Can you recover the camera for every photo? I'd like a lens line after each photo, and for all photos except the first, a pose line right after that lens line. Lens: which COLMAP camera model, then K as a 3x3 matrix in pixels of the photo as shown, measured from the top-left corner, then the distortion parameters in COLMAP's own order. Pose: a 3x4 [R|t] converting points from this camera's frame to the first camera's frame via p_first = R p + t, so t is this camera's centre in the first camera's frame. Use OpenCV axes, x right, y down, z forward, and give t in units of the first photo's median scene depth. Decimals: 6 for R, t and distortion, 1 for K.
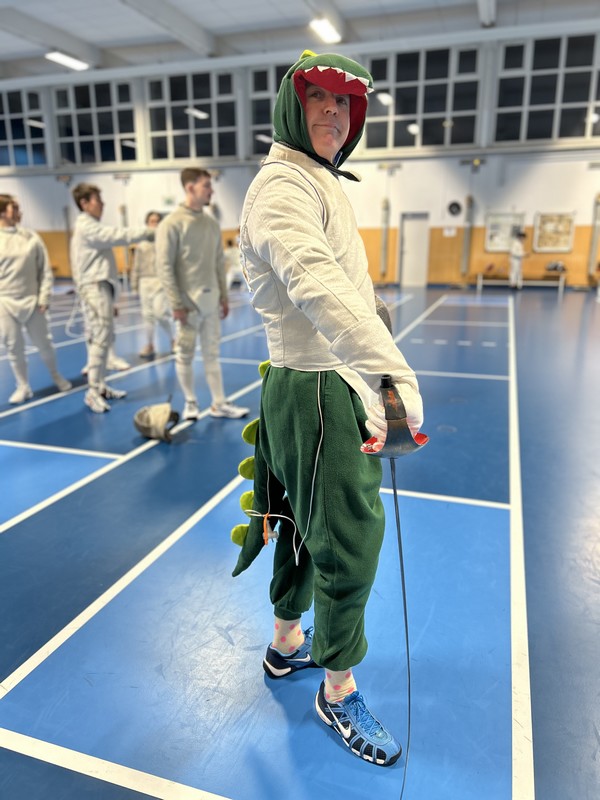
lens RADIAL K [[603.5, 0, 300.7], [0, 603.5, 398.9], [0, 0, 1]] dist [0.043020, -0.043345]
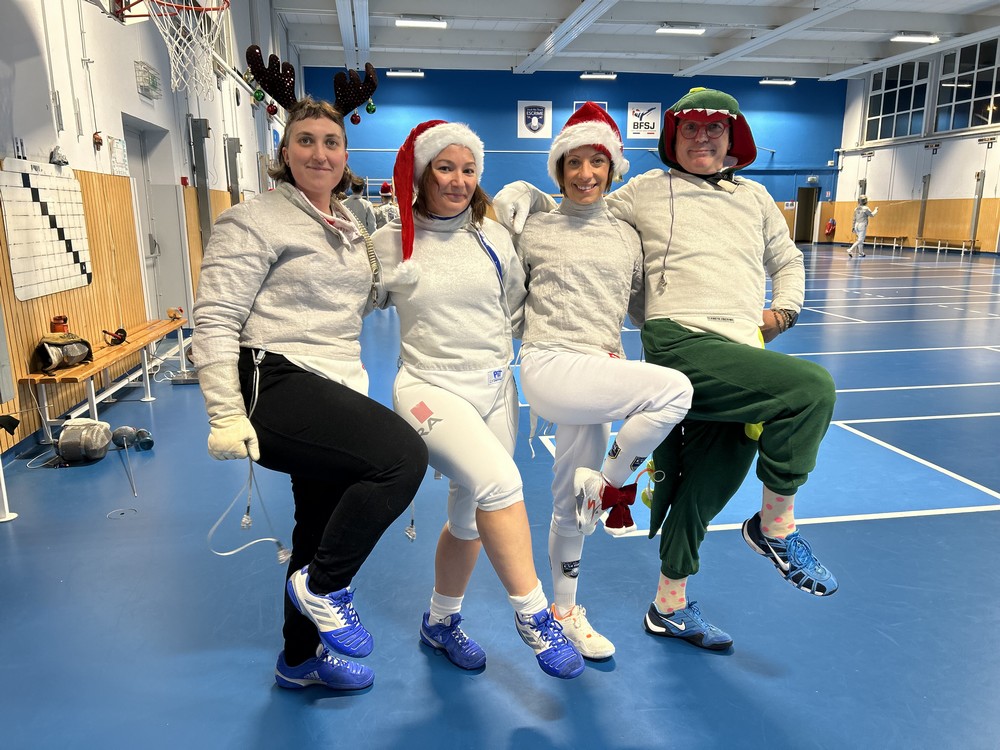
lens RADIAL K [[754.4, 0, 495.4], [0, 754.4, 381.7], [0, 0, 1]] dist [0.043020, -0.043345]
pose [[0.466544, 0.195707, -0.862575, 0.627024], [-0.222837, 0.969765, 0.099500, 0.049907], [0.855968, 0.145792, 0.496049, -0.204276]]
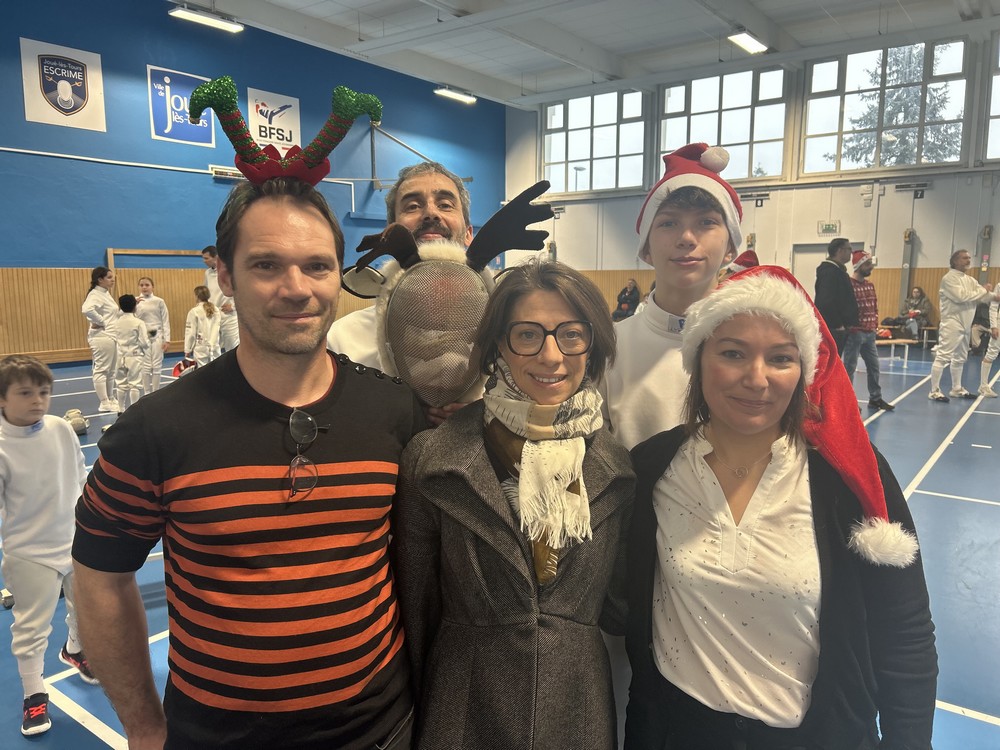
lens RADIAL K [[754.4, 0, 491.0], [0, 754.4, 382.0], [0, 0, 1]] dist [0.043020, -0.043345]
pose [[0.945890, 0.049707, -0.320659, -0.437536], [-0.085301, 0.991532, -0.097920, -0.053497], [0.313076, 0.119974, 0.942120, 0.133473]]
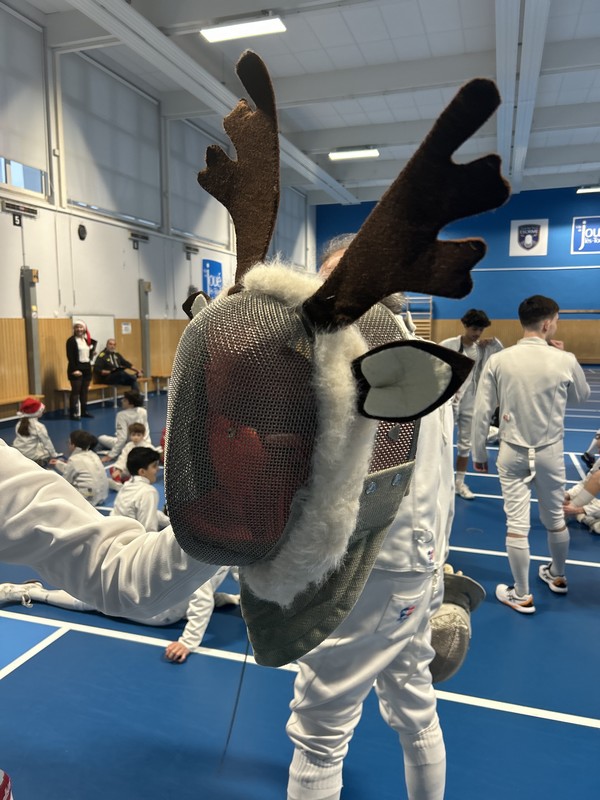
lens RADIAL K [[603.5, 0, 299.7], [0, 603.5, 396.8], [0, 0, 1]] dist [0.043020, -0.043345]
pose [[0.011664, 0.131756, -0.991213, 0.446028], [-0.257606, 0.958216, 0.124339, -0.091991], [0.966180, 0.253893, 0.045118, 0.244872]]
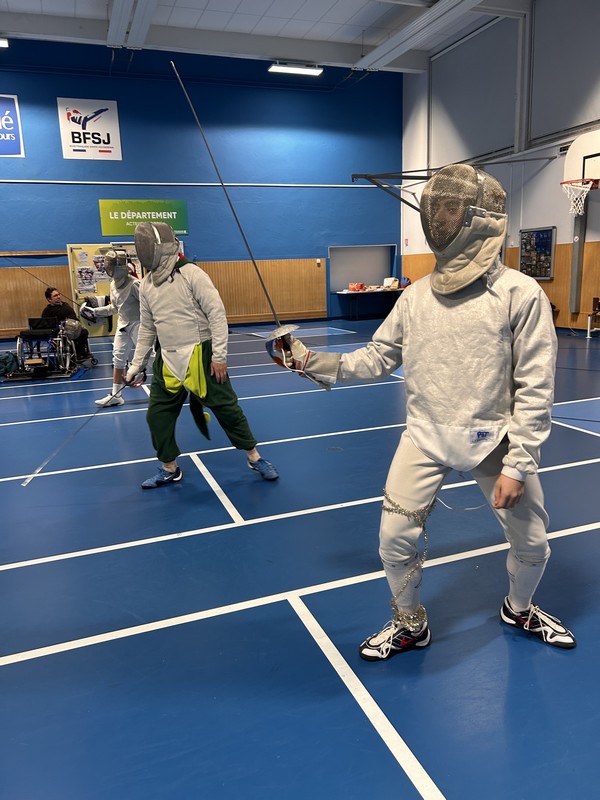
lens RADIAL K [[603.5, 0, 289.8], [0, 603.5, 396.9], [0, 0, 1]] dist [0.043020, -0.043345]
pose [[0.631661, 0.146519, -0.761273, -0.089186], [-0.164652, 0.984930, 0.052946, -0.204949], [0.757558, 0.091901, 0.646266, 0.733633]]
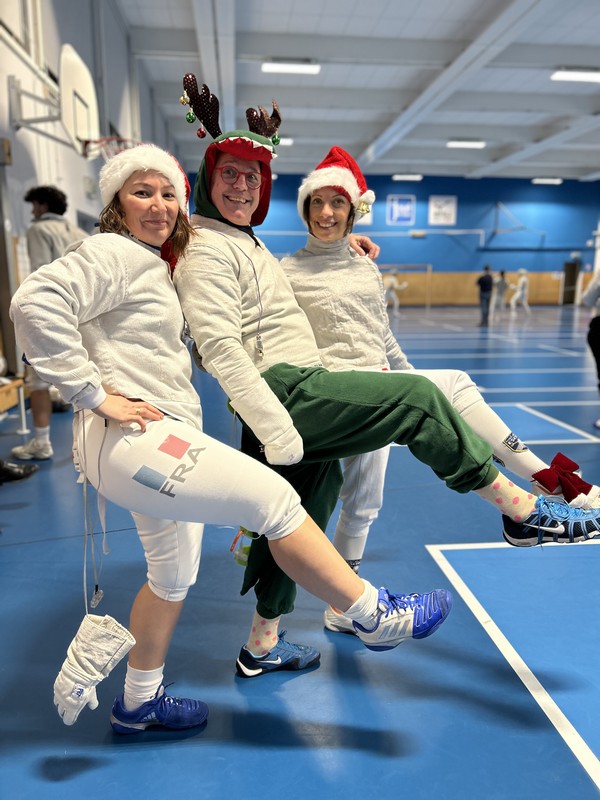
lens RADIAL K [[603.5, 0, 295.4], [0, 603.5, 399.4], [0, 0, 1]] dist [0.043020, -0.043345]
pose [[0.409199, 0.180234, -0.894468, 0.742864], [-0.236464, 0.967753, 0.086824, 0.065648], [0.881272, 0.175981, 0.438622, -0.233255]]
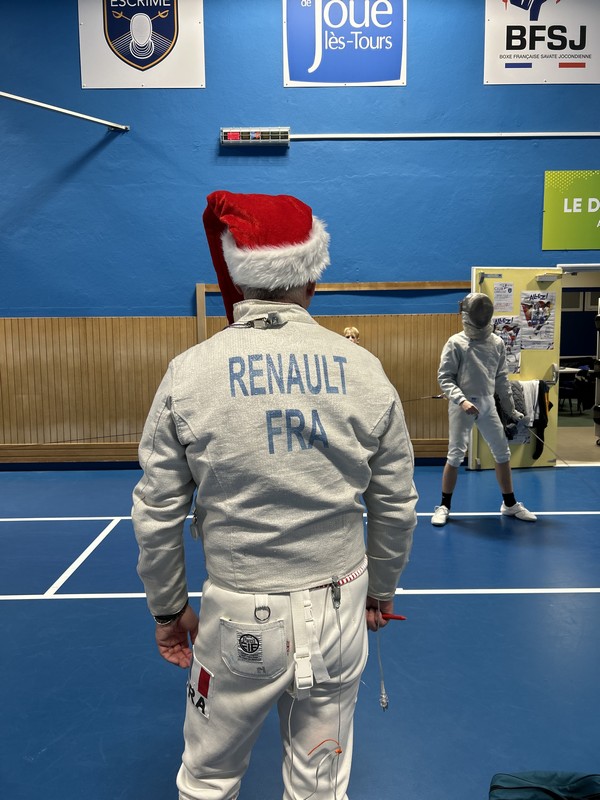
lens RADIAL K [[603.5, 0, 297.6], [0, 603.5, 402.3], [0, 0, 1]] dist [0.043020, -0.043345]
pose [[0.335343, 0.105342, -0.936188, -0.752900], [-0.229237, 0.972986, 0.027370, -0.222890], [0.913781, 0.205431, 0.350433, 0.823968]]
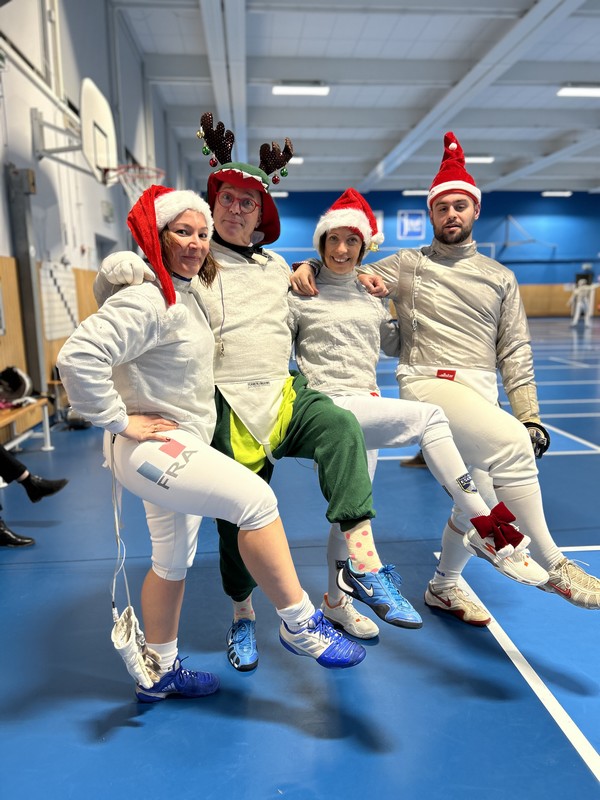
lens RADIAL K [[603.5, 0, 299.0], [0, 603.5, 403.2], [0, 0, 1]] dist [0.043020, -0.043345]
pose [[0.395855, 0.159202, -0.904408, 0.755449], [-0.223308, 0.971984, 0.073356, 0.064358], [0.890748, 0.172923, 0.420316, -0.238678]]
